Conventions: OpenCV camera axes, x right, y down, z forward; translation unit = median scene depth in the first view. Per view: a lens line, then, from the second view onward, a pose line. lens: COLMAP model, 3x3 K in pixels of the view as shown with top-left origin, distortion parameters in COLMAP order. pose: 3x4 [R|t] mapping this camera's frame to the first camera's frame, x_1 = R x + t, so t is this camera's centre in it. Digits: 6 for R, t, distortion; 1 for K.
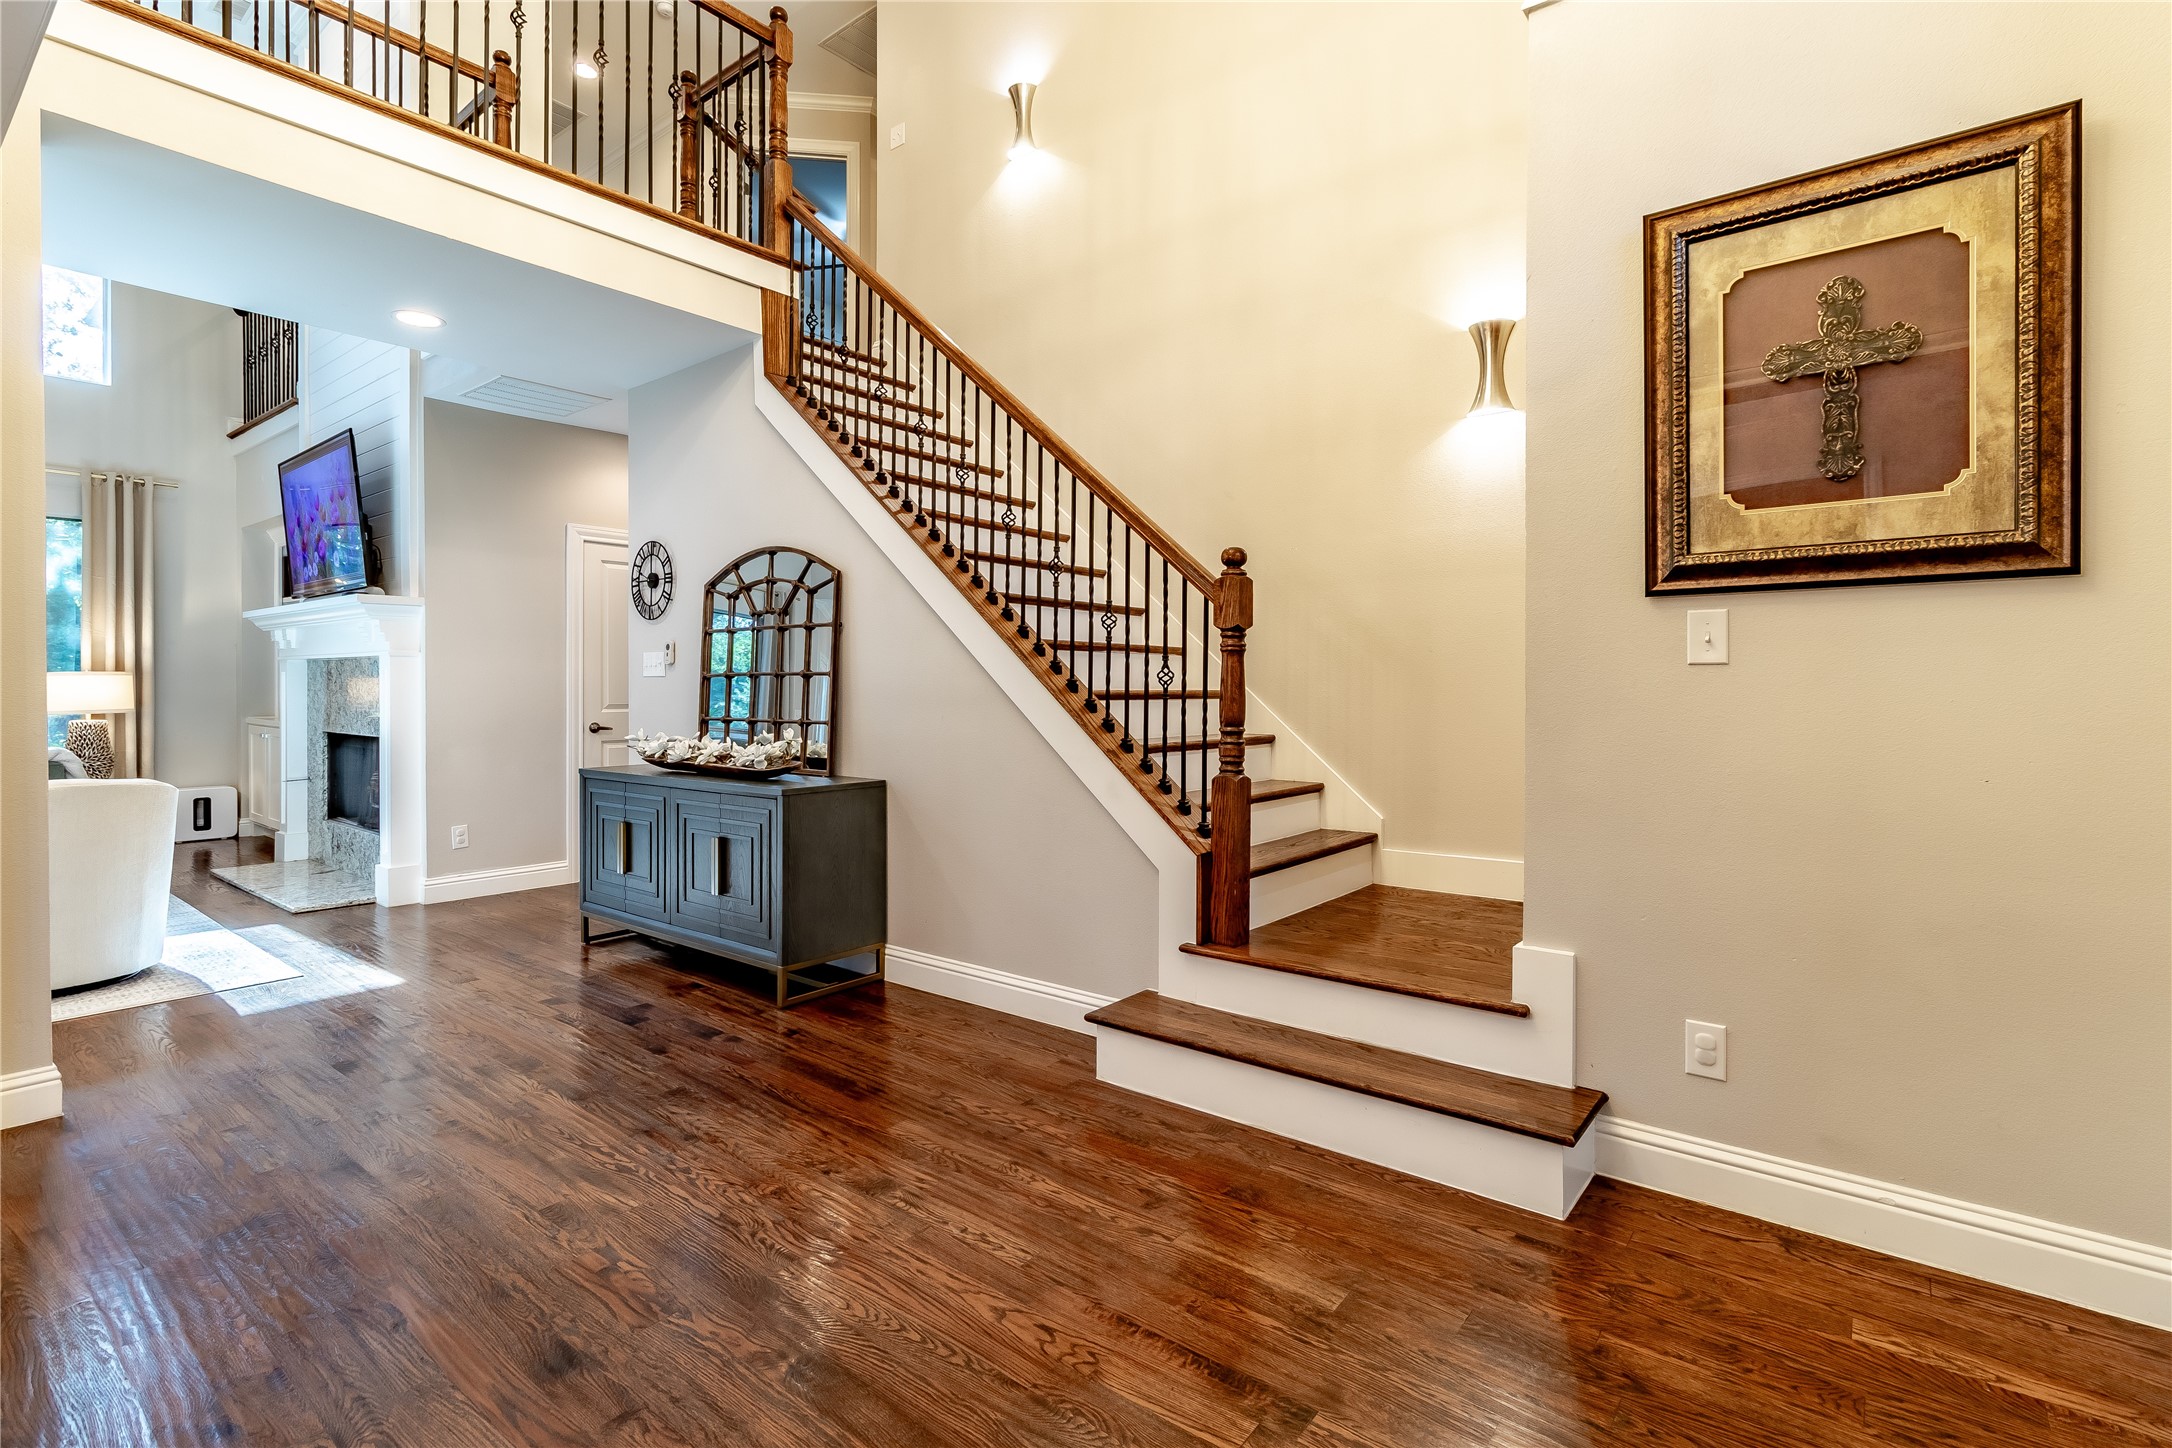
lens RADIAL K [[1006.9, 0, 1082.1], [0, 1006.9, 687.7], [0, 0, 1]] dist [0.003742, -0.000623]
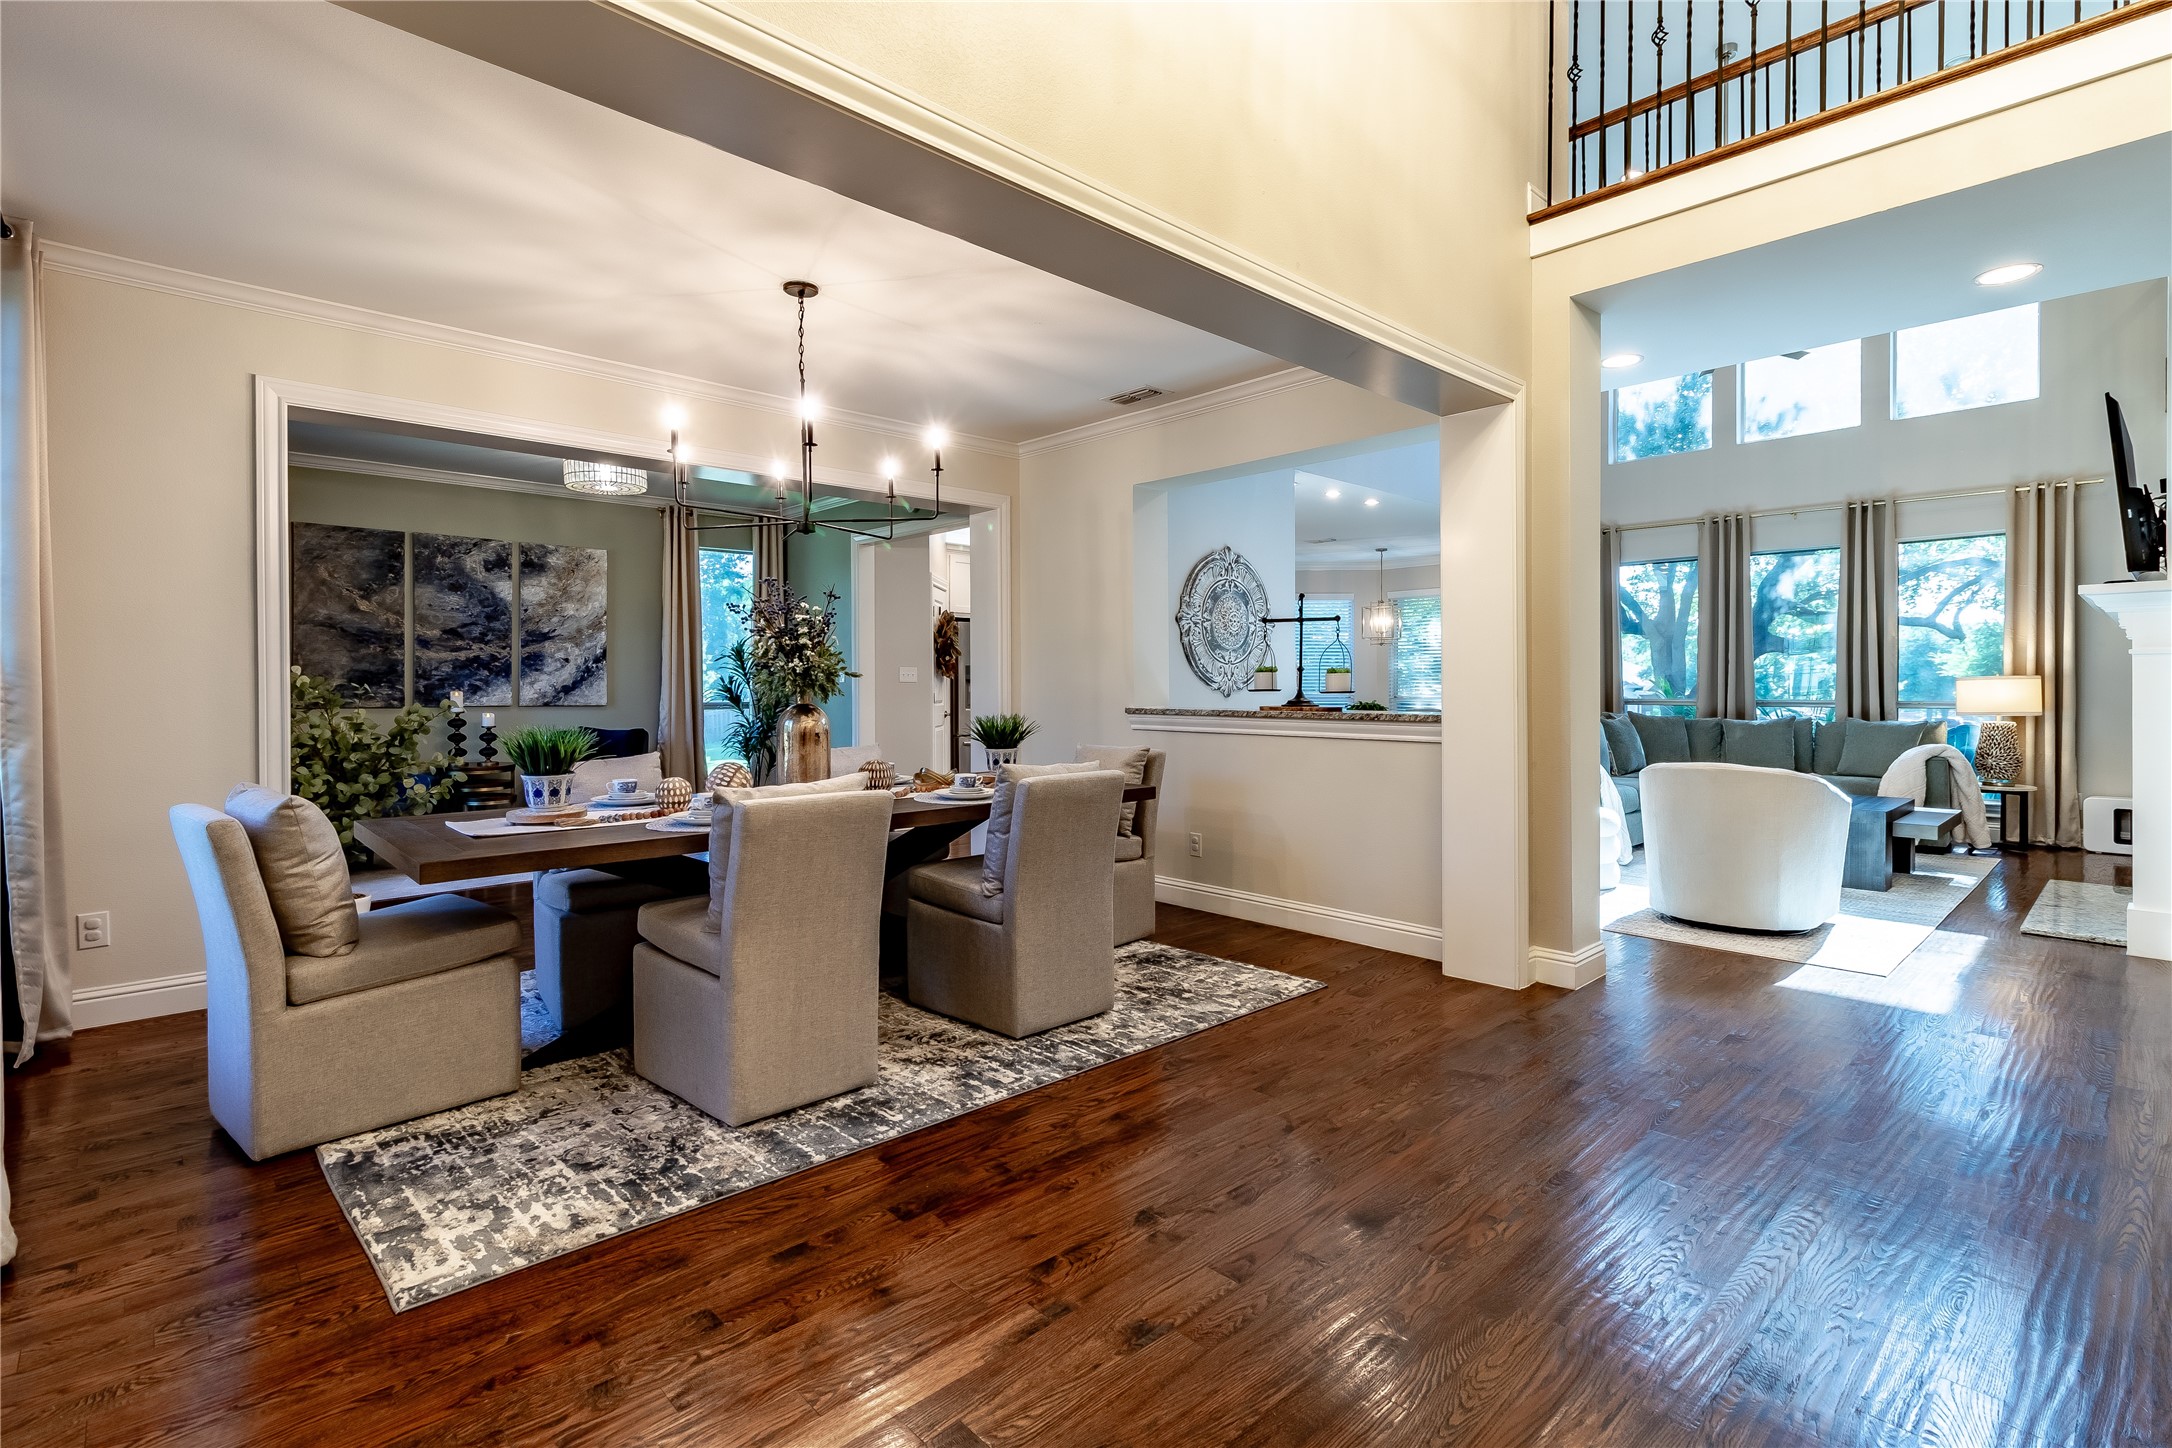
lens RADIAL K [[1006.9, 0, 1093.2], [0, 1006.9, 694.5], [0, 0, 1]] dist [0.003742, -0.000623]
pose [[-0.145901, 0.007401, -0.989271, 0.446122], [-0.002957, 0.999964, 0.007917, -0.003160], [0.989295, 0.004080, -0.145874, 0.459609]]
